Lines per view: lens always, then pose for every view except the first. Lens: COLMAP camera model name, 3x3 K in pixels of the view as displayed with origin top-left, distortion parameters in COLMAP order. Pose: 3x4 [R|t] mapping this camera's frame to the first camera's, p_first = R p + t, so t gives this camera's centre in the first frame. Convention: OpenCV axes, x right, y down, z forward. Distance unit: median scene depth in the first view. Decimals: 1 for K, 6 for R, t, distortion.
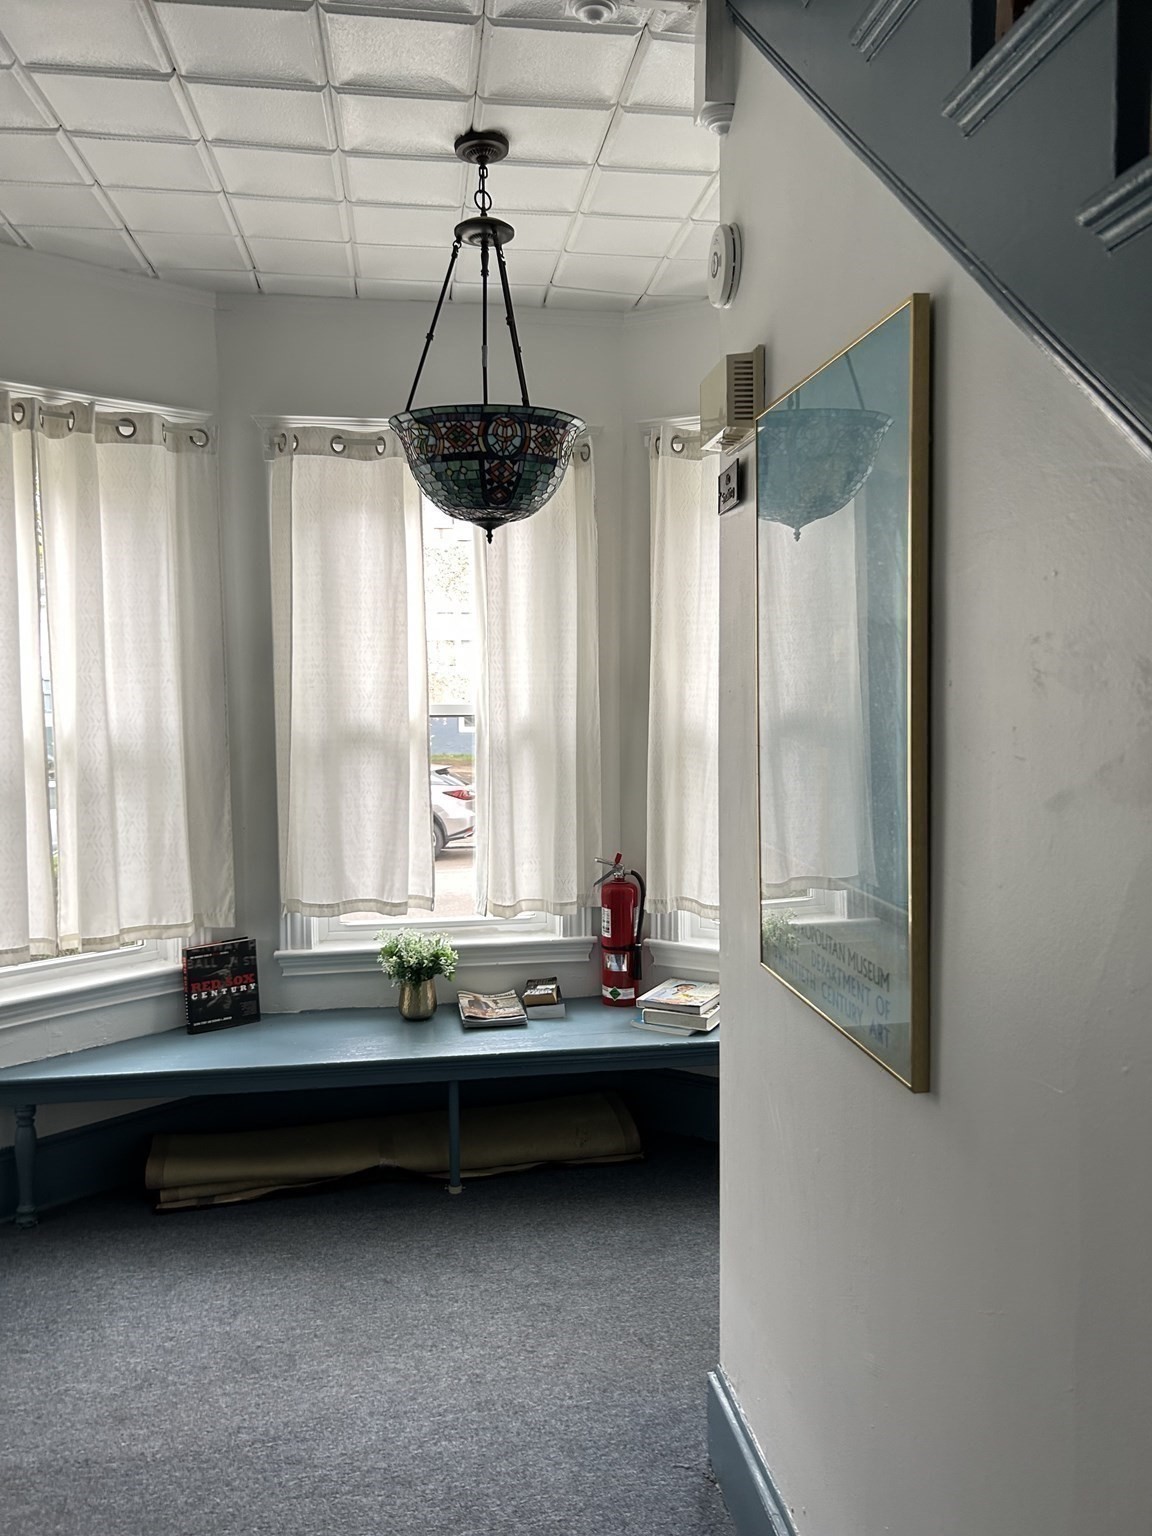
lens RADIAL K [[1164.1, 0, 576.0], [0, 1164.1, 768.0], [0, 0, 1]] dist [0.001169, -0.000231]
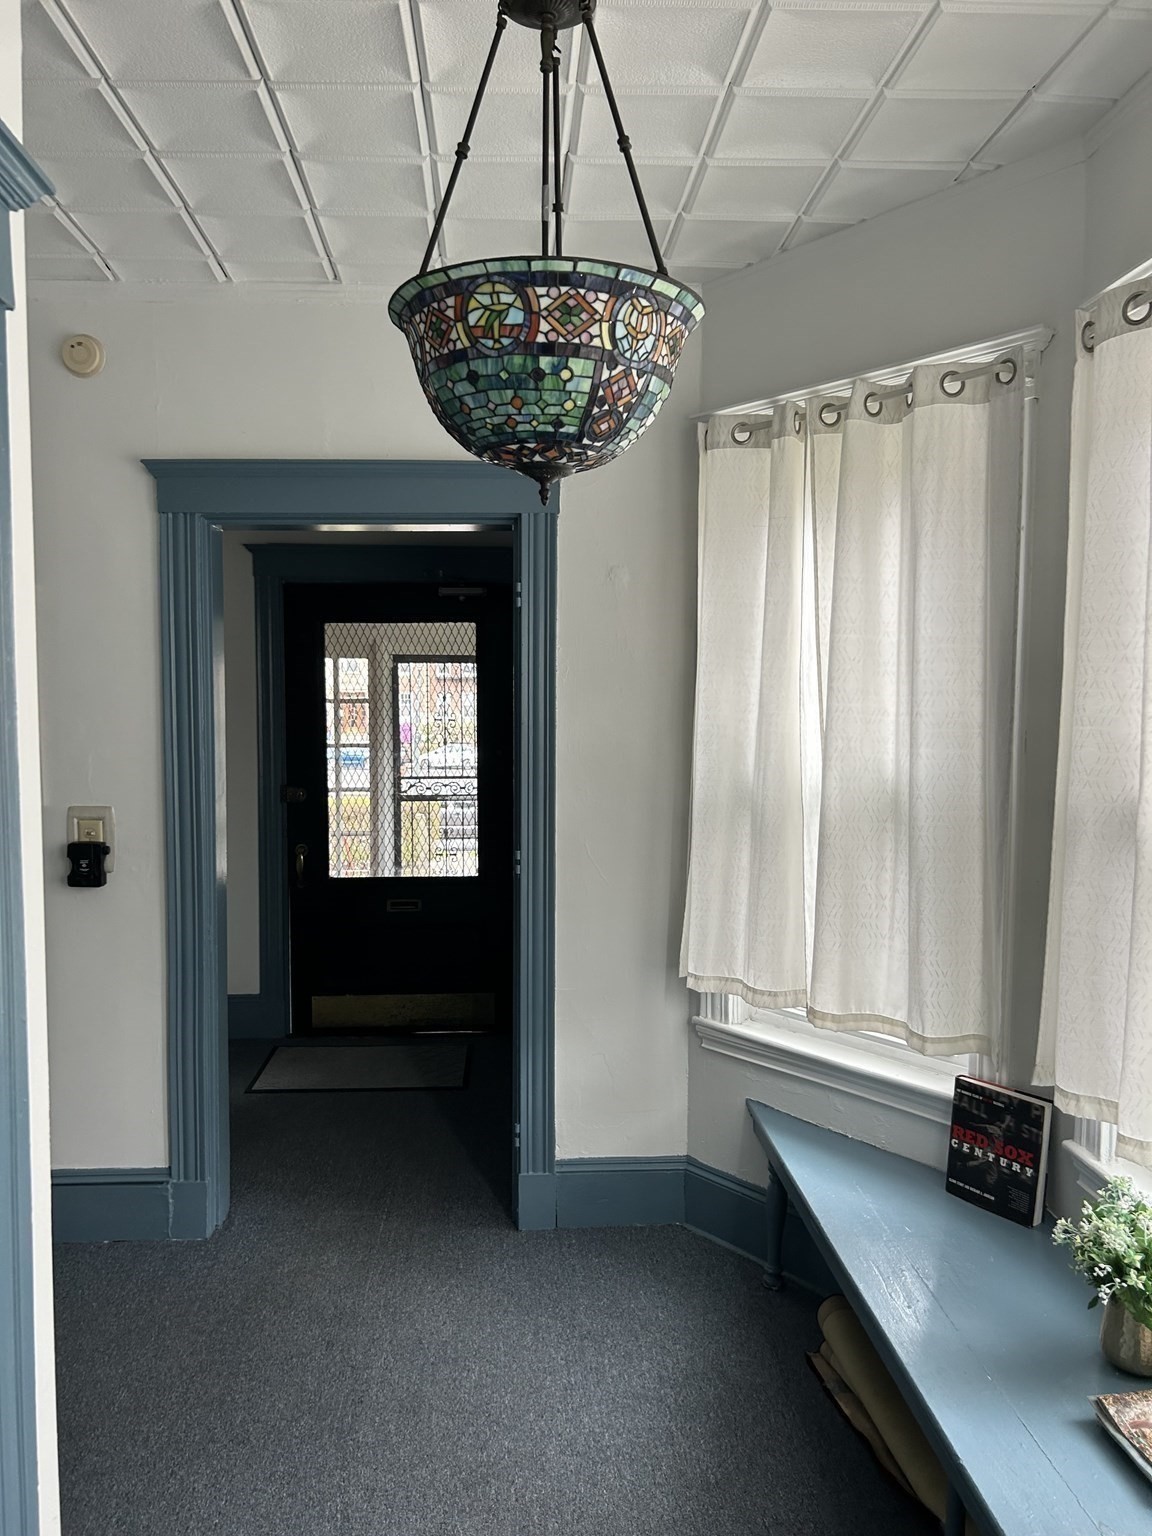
lens RADIAL K [[1201.4, 0, 552.7], [0, 1201.4, 763.9], [0, 0, 1]] dist [0.003949, 0.001804]
pose [[-0.102839, 0.070229, -0.992216, 0.459232], [-0.088134, 0.992938, 0.079415, -0.082770], [0.990786, 0.095615, -0.095923, 0.852405]]
